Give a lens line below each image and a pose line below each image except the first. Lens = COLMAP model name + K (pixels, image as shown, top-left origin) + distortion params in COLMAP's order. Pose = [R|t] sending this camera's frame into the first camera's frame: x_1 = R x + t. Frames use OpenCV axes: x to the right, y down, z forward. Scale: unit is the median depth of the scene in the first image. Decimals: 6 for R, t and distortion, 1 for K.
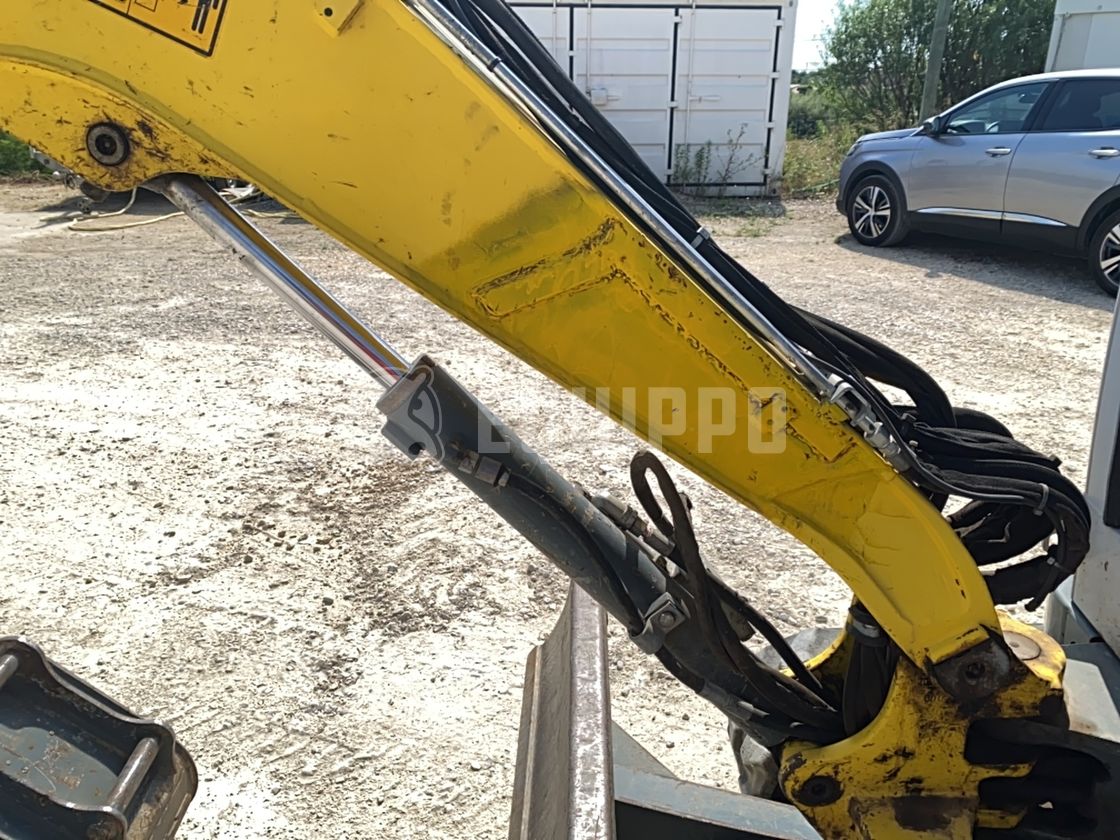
lens RADIAL K [[861.8, 0, 566.6], [0, 861.8, 401.1], [0, 0, 1]] dist [0.032180, -0.032833]
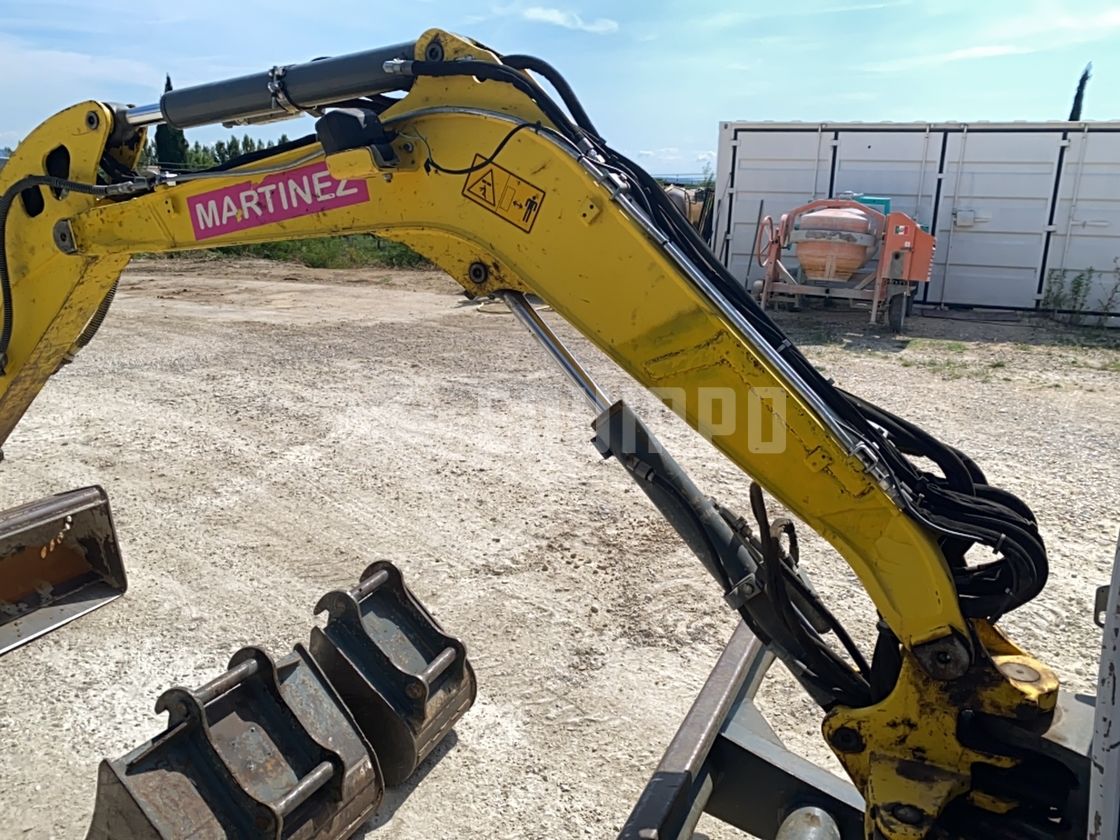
lens RADIAL K [[861.8, 0, 566.2], [0, 861.8, 400.8], [0, 0, 1]] dist [0.032180, -0.032833]
pose [[0.912391, 0.115771, -0.392606, 0.139219], [-0.160613, 0.983501, -0.083241, 0.037335], [0.376492, 0.139006, 0.915932, -0.207044]]
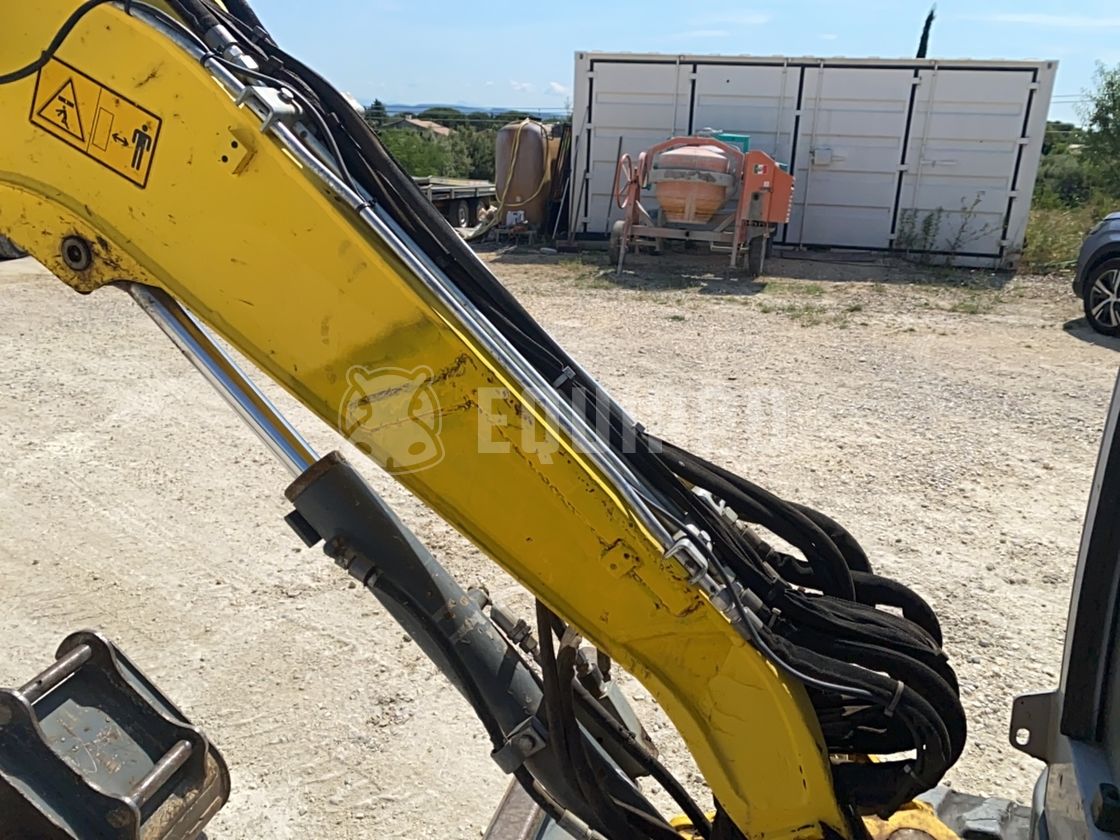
lens RADIAL K [[861.8, 0, 566.3], [0, 861.8, 399.3], [0, 0, 1]] dist [0.032180, -0.032833]
pose [[0.962278, 0.108043, -0.249696, 0.133091], [-0.120865, 0.991996, -0.036554, -0.040049], [0.243748, 0.065355, 0.967634, 0.005365]]
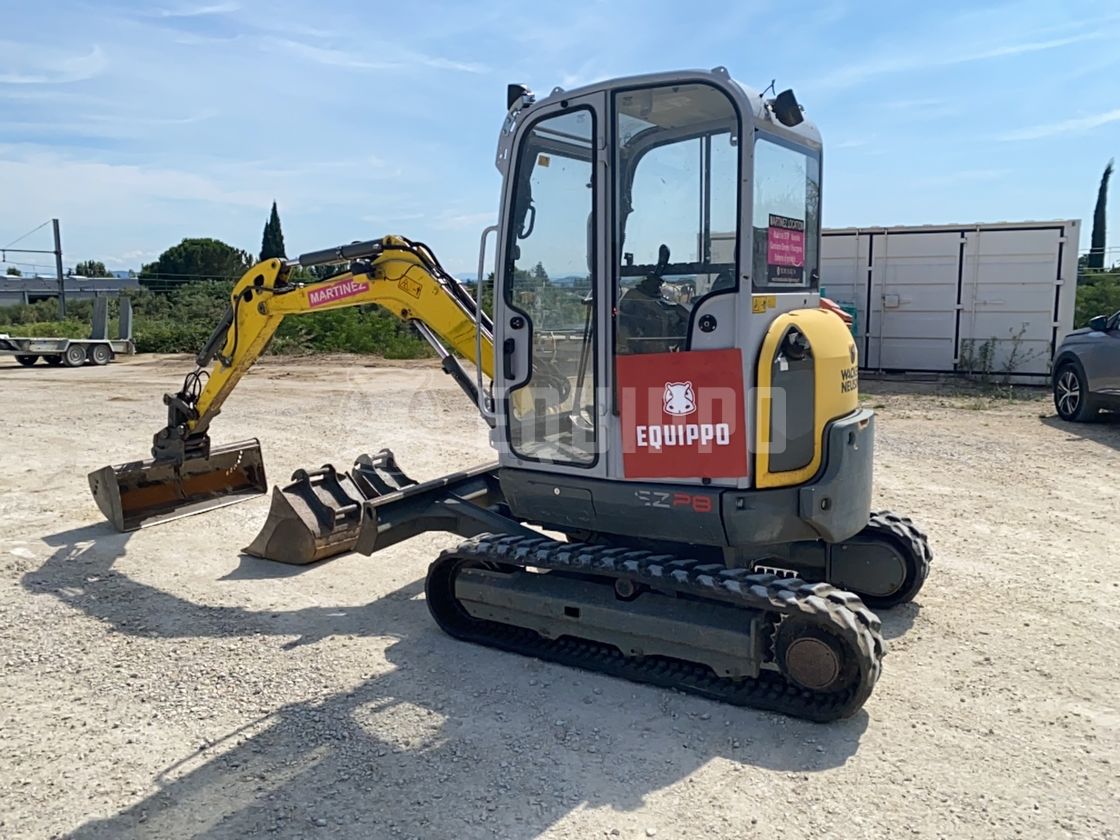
lens RADIAL K [[861.8, 0, 568.0], [0, 861.8, 401.6], [0, 0, 1]] dist [0.032180, -0.032833]
pose [[0.873303, 0.053572, -0.484223, 0.983895], [-0.158707, 0.971000, -0.178804, 0.344177], [0.460601, 0.233000, 0.856480, -0.997375]]
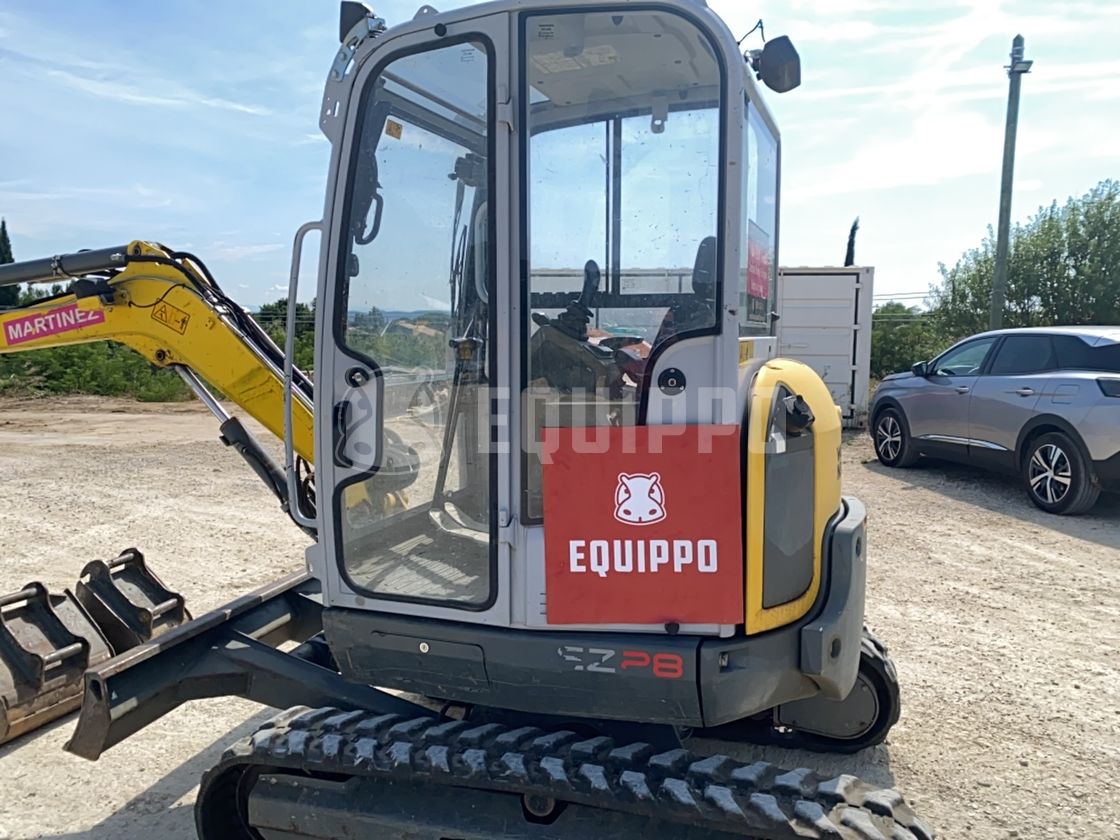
lens RADIAL K [[861.8, 0, 564.3], [0, 861.8, 400.4], [0, 0, 1]] dist [0.032180, -0.032833]
pose [[0.965653, 0.027715, -0.258352, 0.680307], [-0.095407, 0.962662, -0.253336, 0.216862], [0.241684, 0.269283, 0.932242, -0.652130]]
